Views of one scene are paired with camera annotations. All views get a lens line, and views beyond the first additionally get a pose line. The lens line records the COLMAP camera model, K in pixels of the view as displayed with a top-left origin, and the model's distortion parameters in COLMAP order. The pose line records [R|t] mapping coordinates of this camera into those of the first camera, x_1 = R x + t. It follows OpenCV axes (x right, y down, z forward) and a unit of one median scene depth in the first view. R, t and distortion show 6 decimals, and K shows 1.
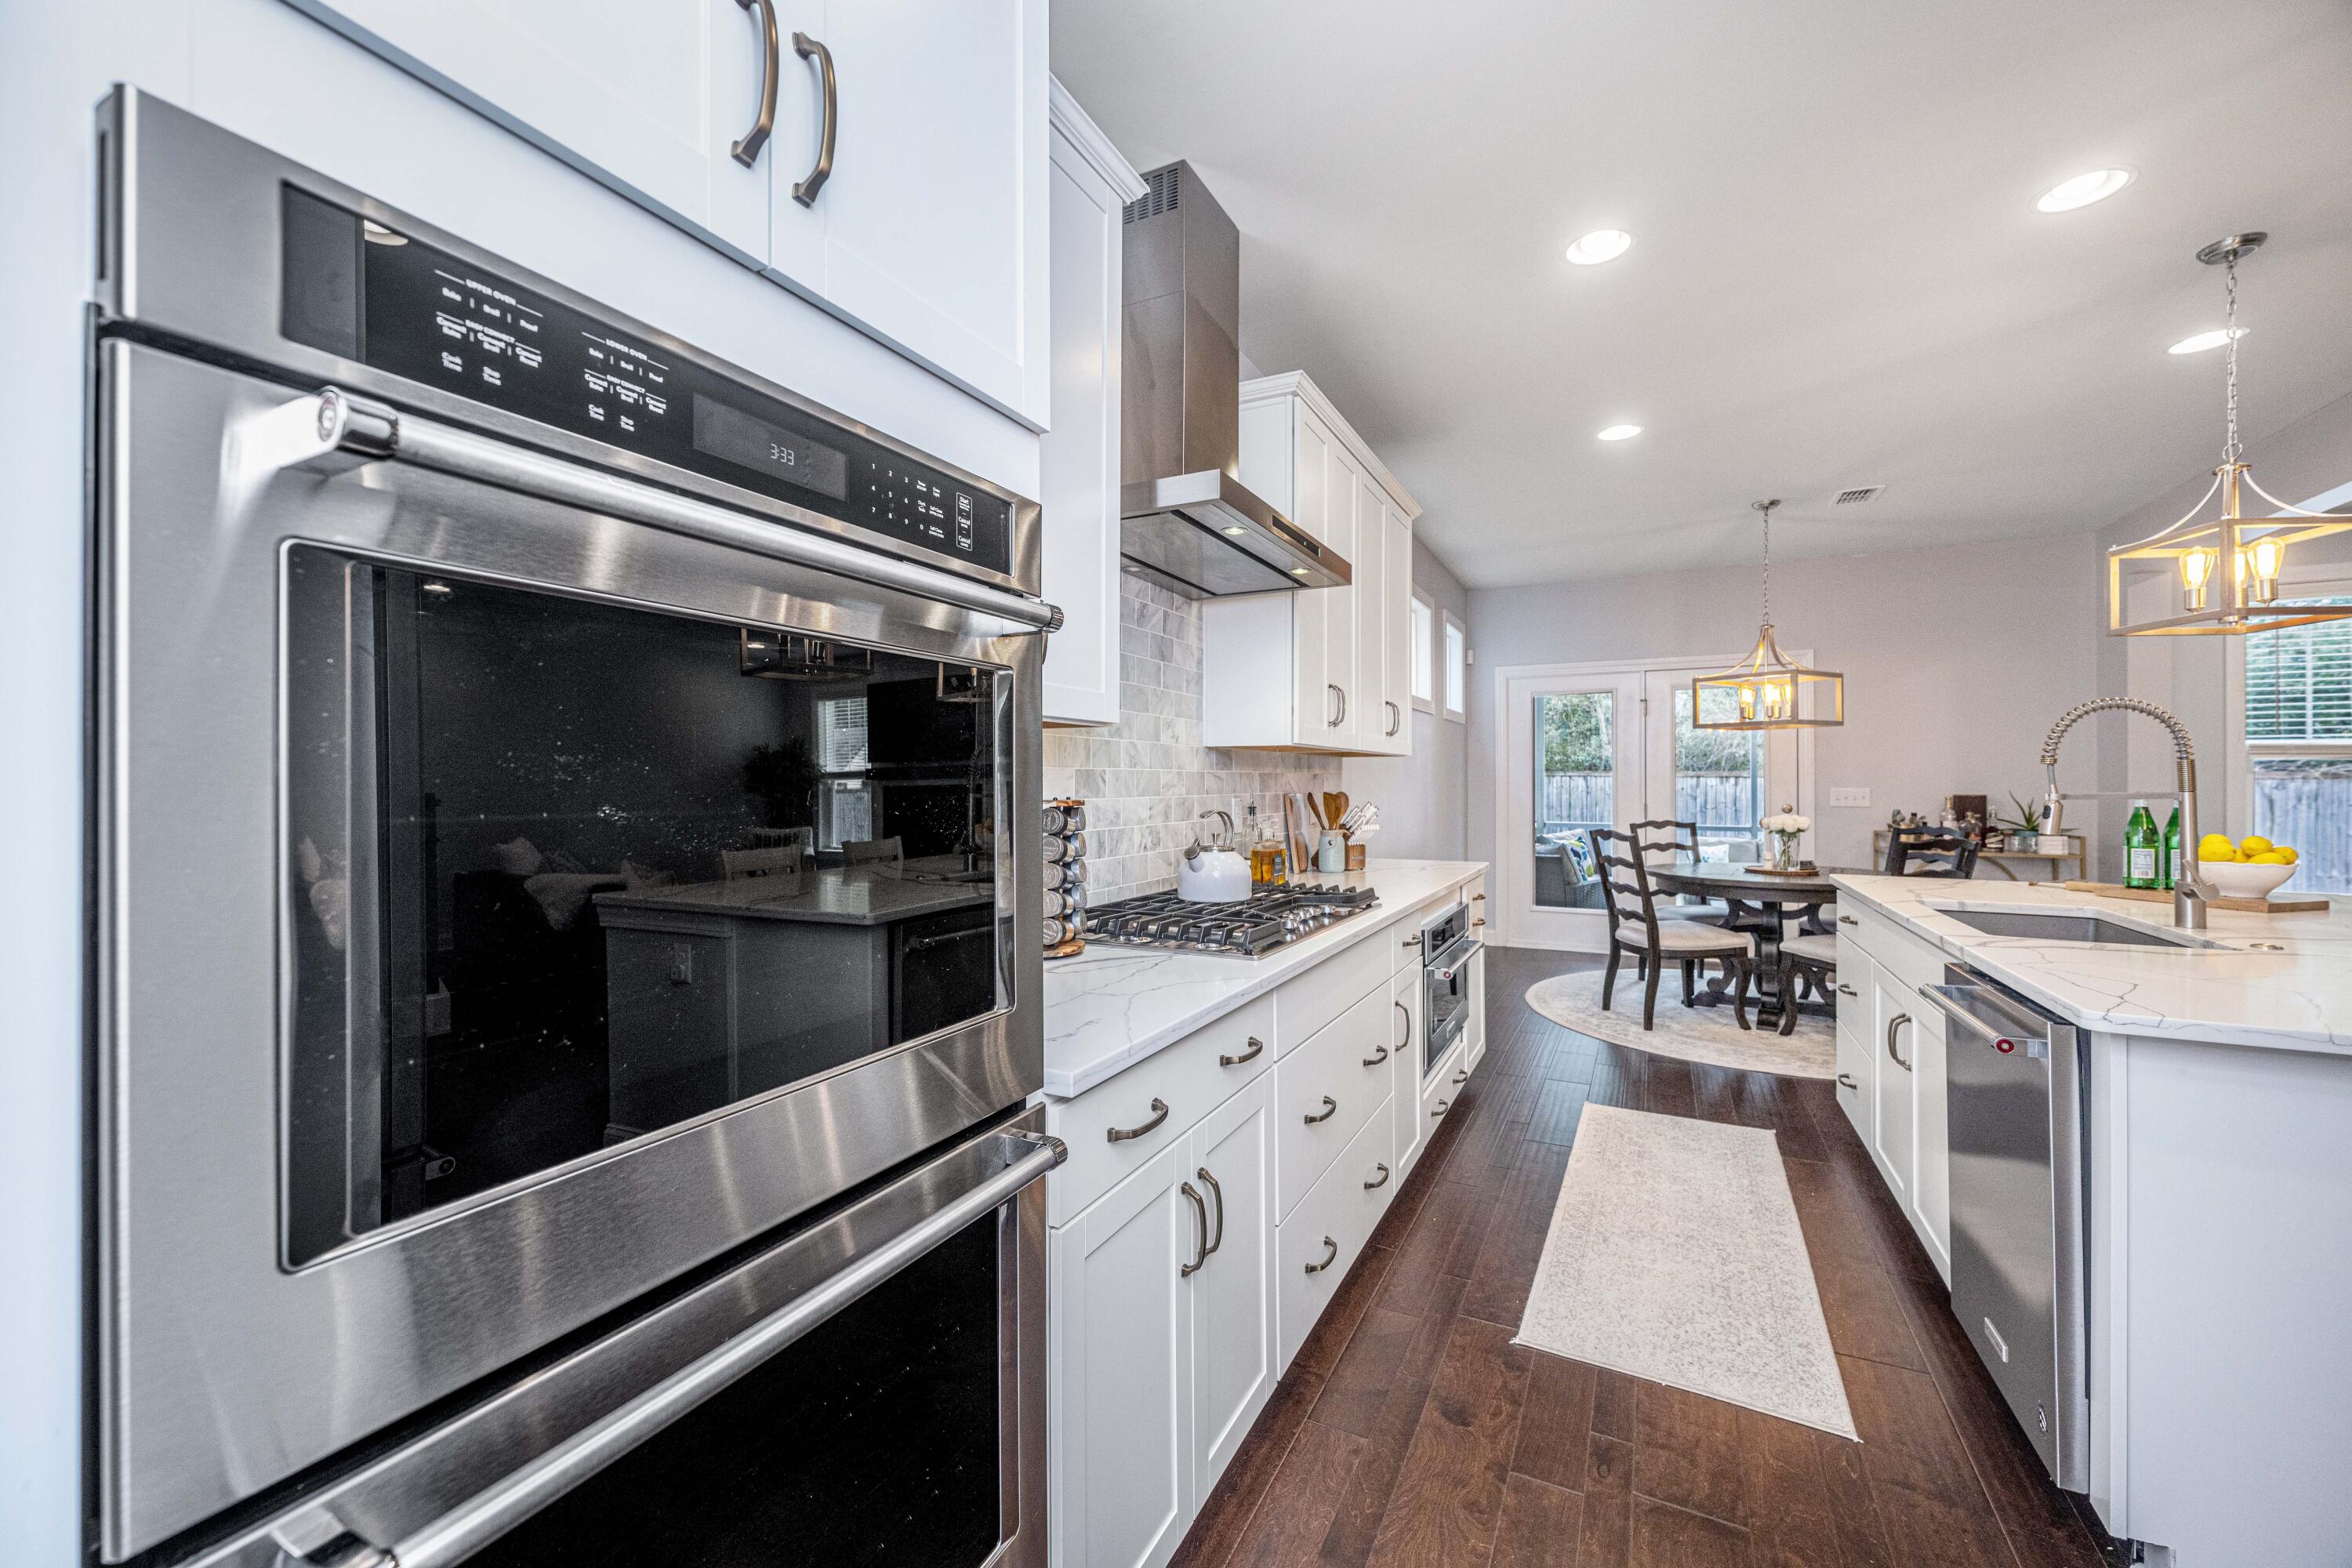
lens RADIAL K [[945.8, 0, 1199.5], [0, 945.8, 788.4], [0, 0, 1]] dist [-0.000526, -0.000082]
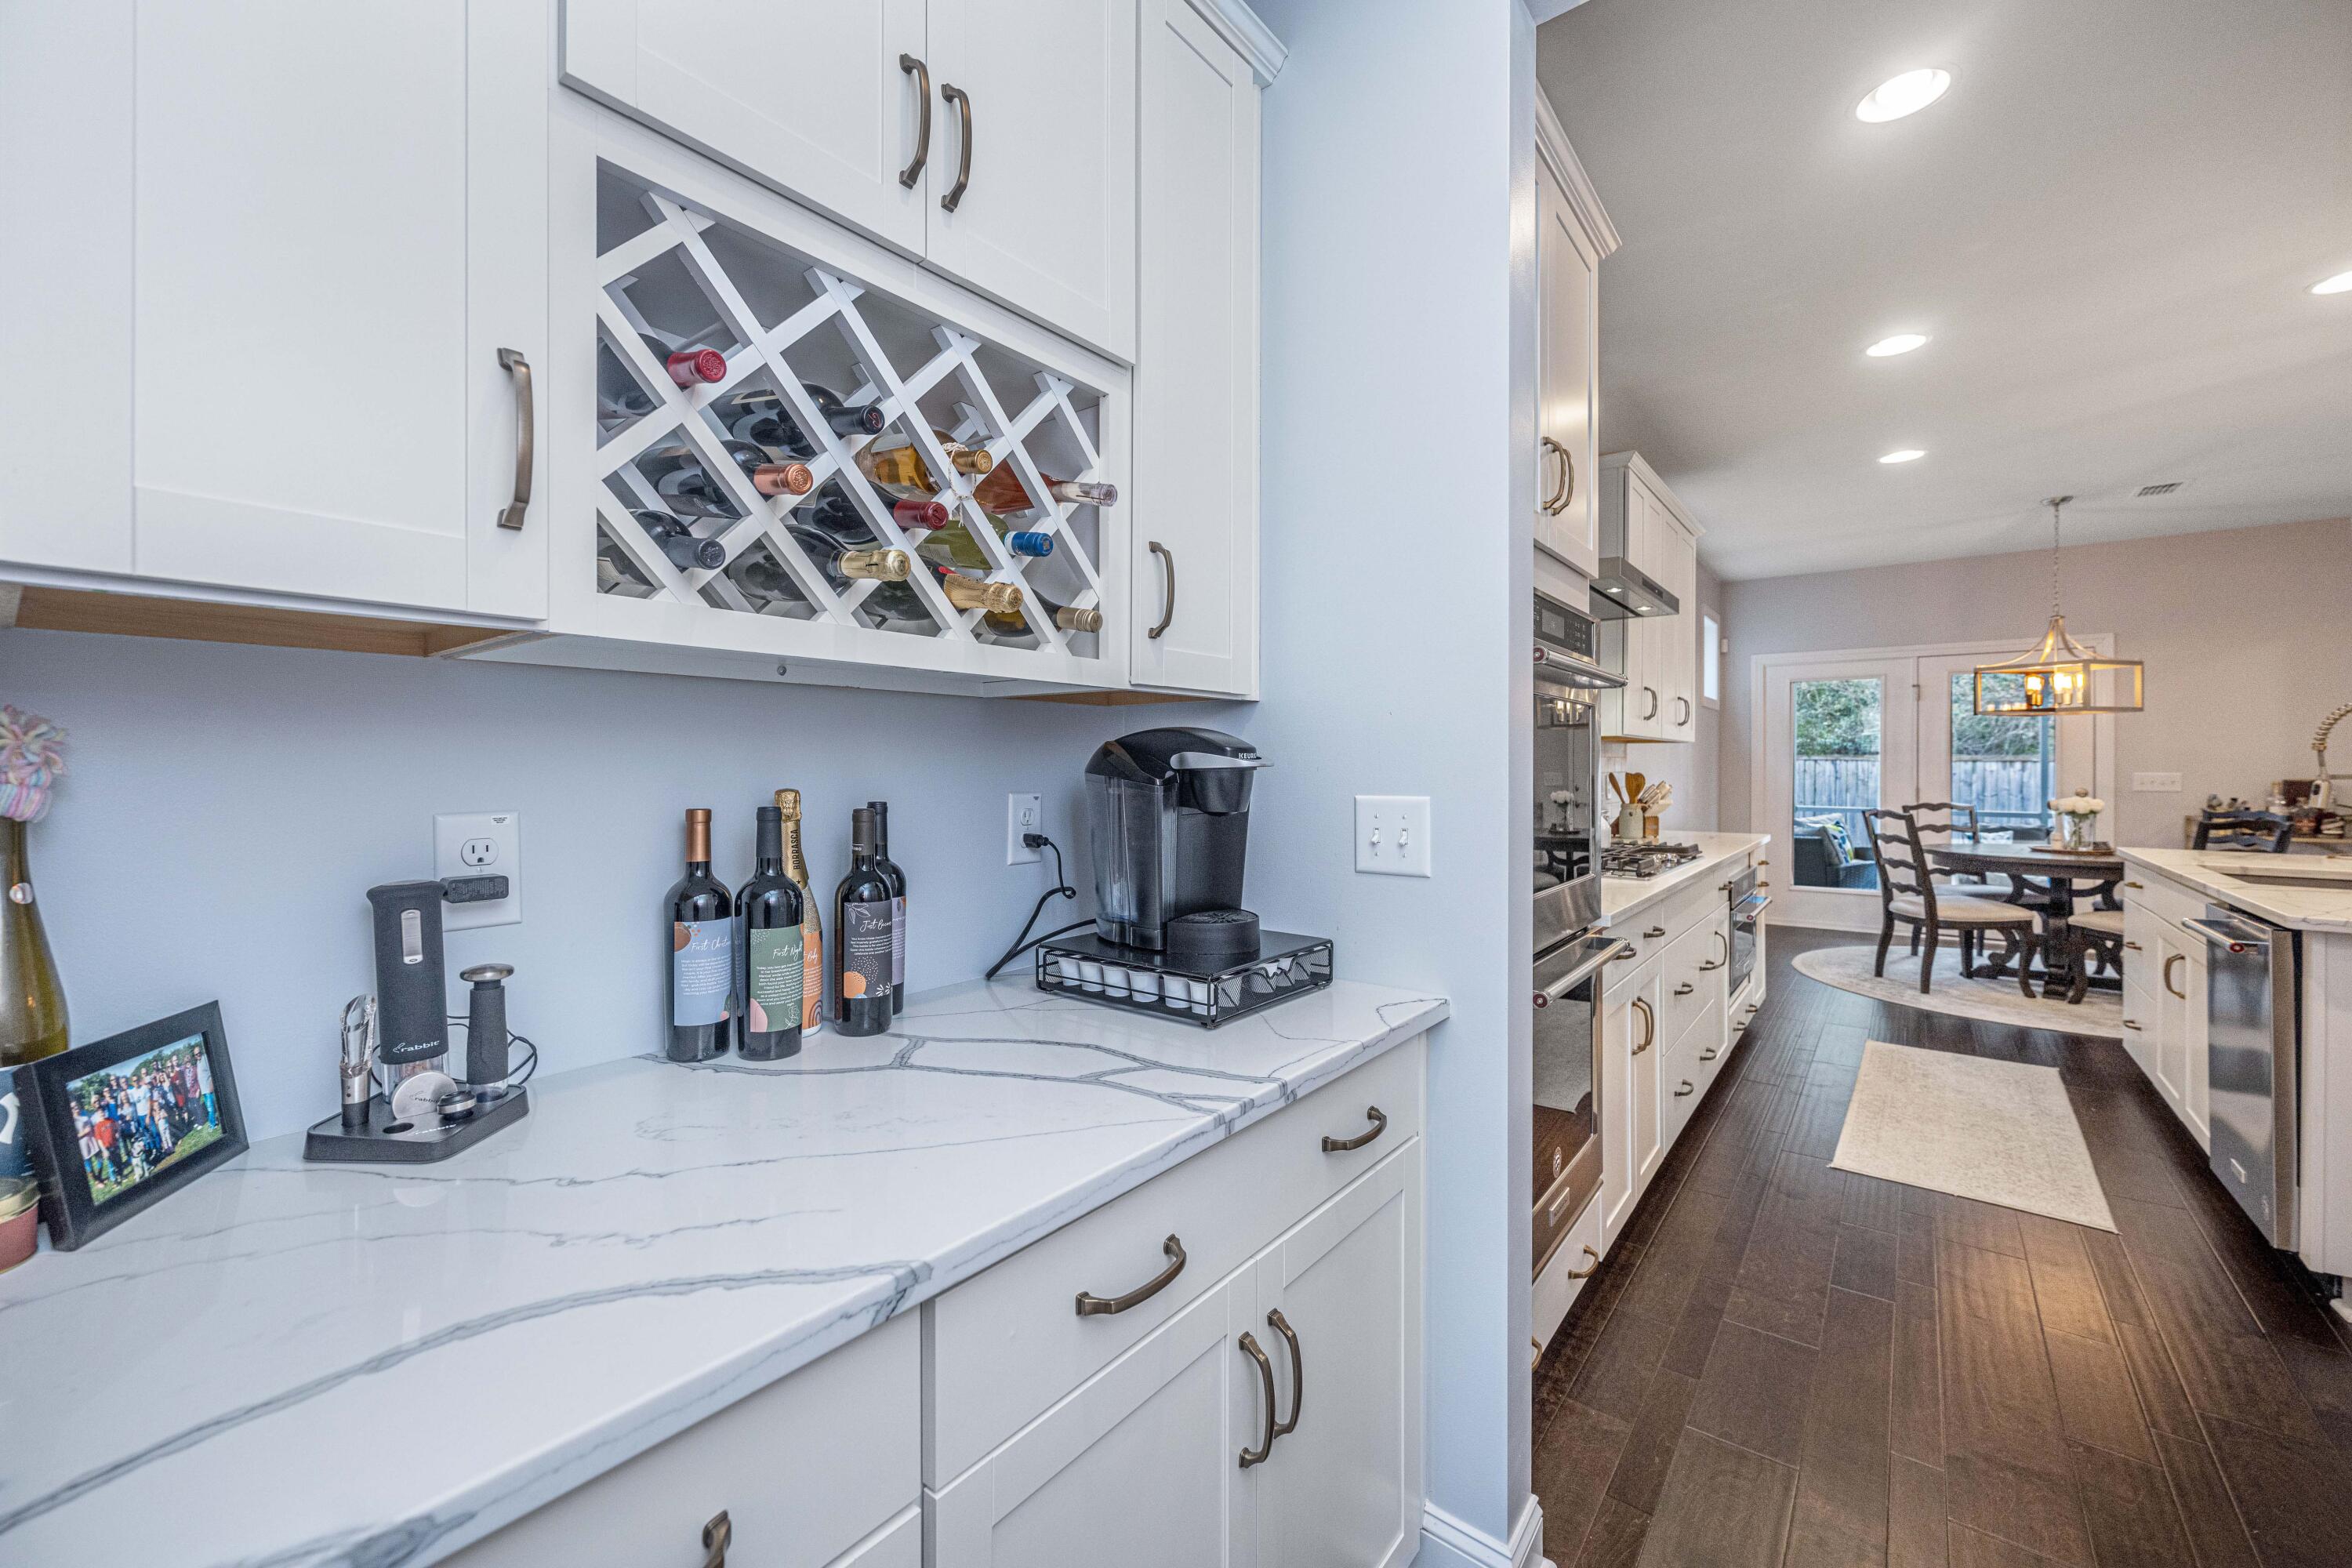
lens RADIAL K [[945.8, 0, 1166.2], [0, 945.8, 774.5], [0, 0, 1]] dist [-0.000526, -0.000082]
pose [[0.975735, 0.004371, -0.218912, -0.136709], [-0.003774, 0.999988, 0.003146, 0.003766], [0.218923, -0.002244, 0.975740, -0.245068]]
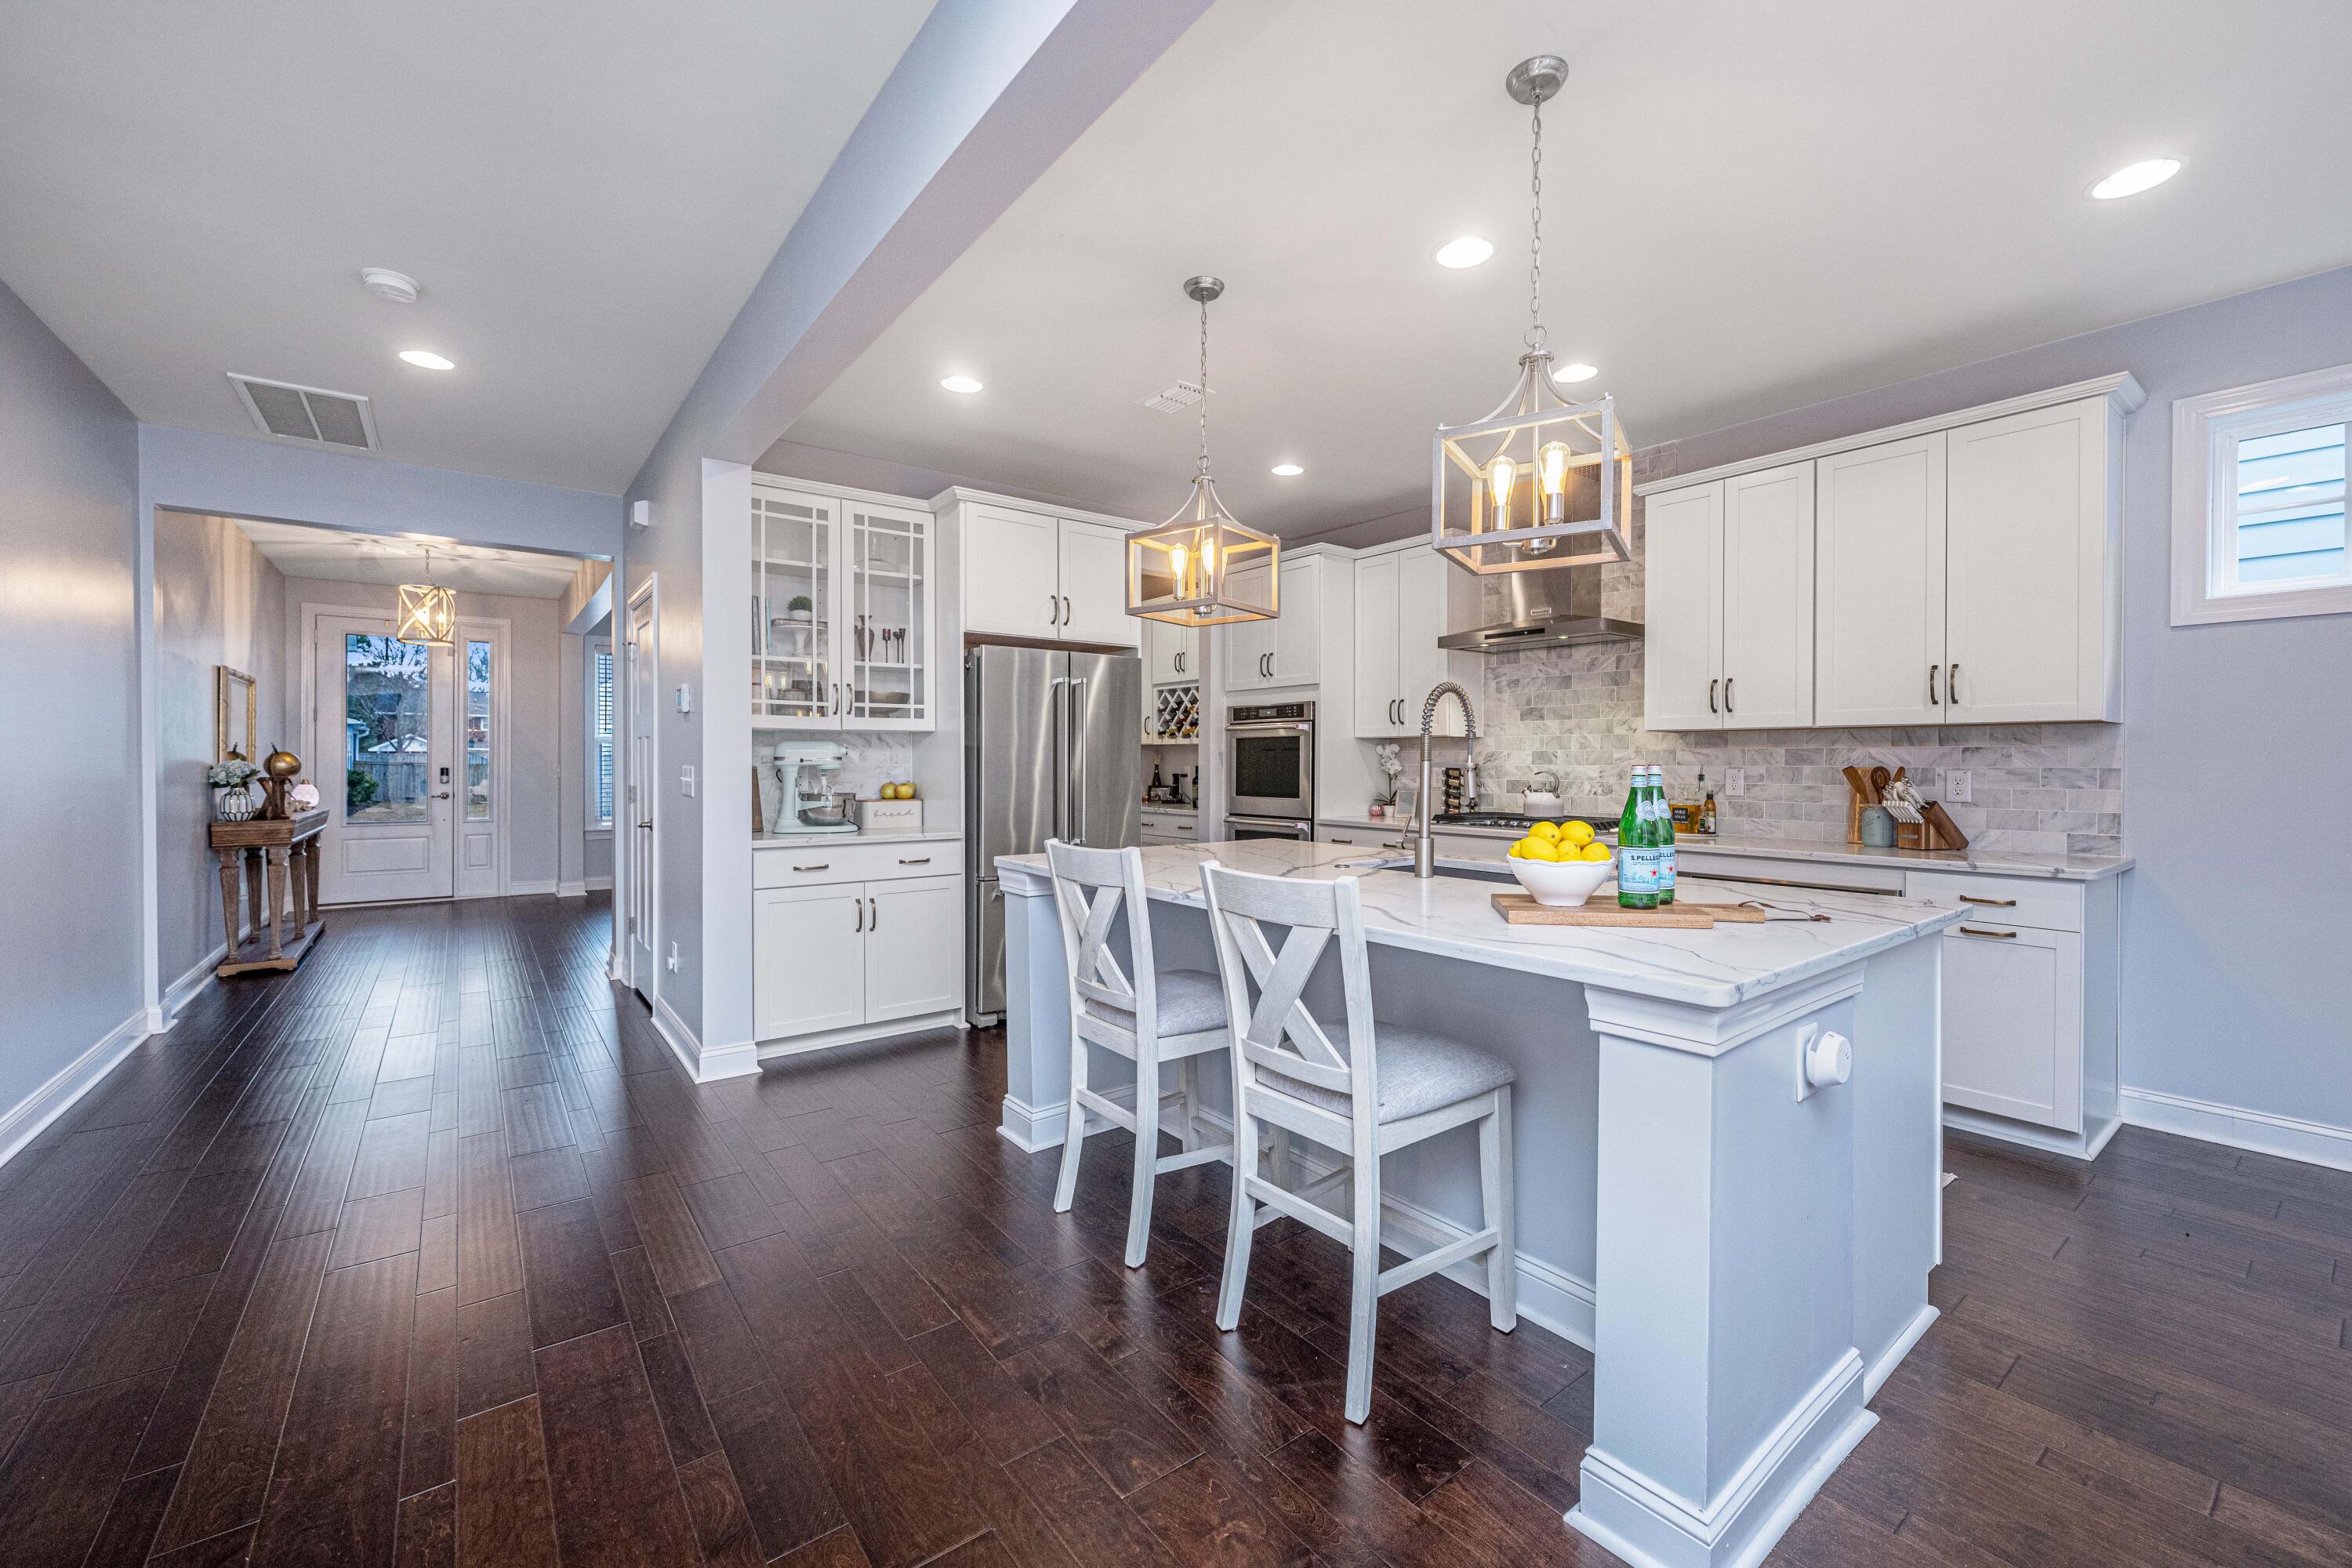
lens RADIAL K [[945.8, 0, 1208.0], [0, 945.8, 766.2], [0, 0, 1]] dist [-0.000526, -0.000082]
pose [[-0.433176, 0.007171, -0.901281, 1.019368], [-0.006755, 0.999914, 0.011202, -0.002613], [0.901284, 0.010940, -0.433091, 0.604219]]
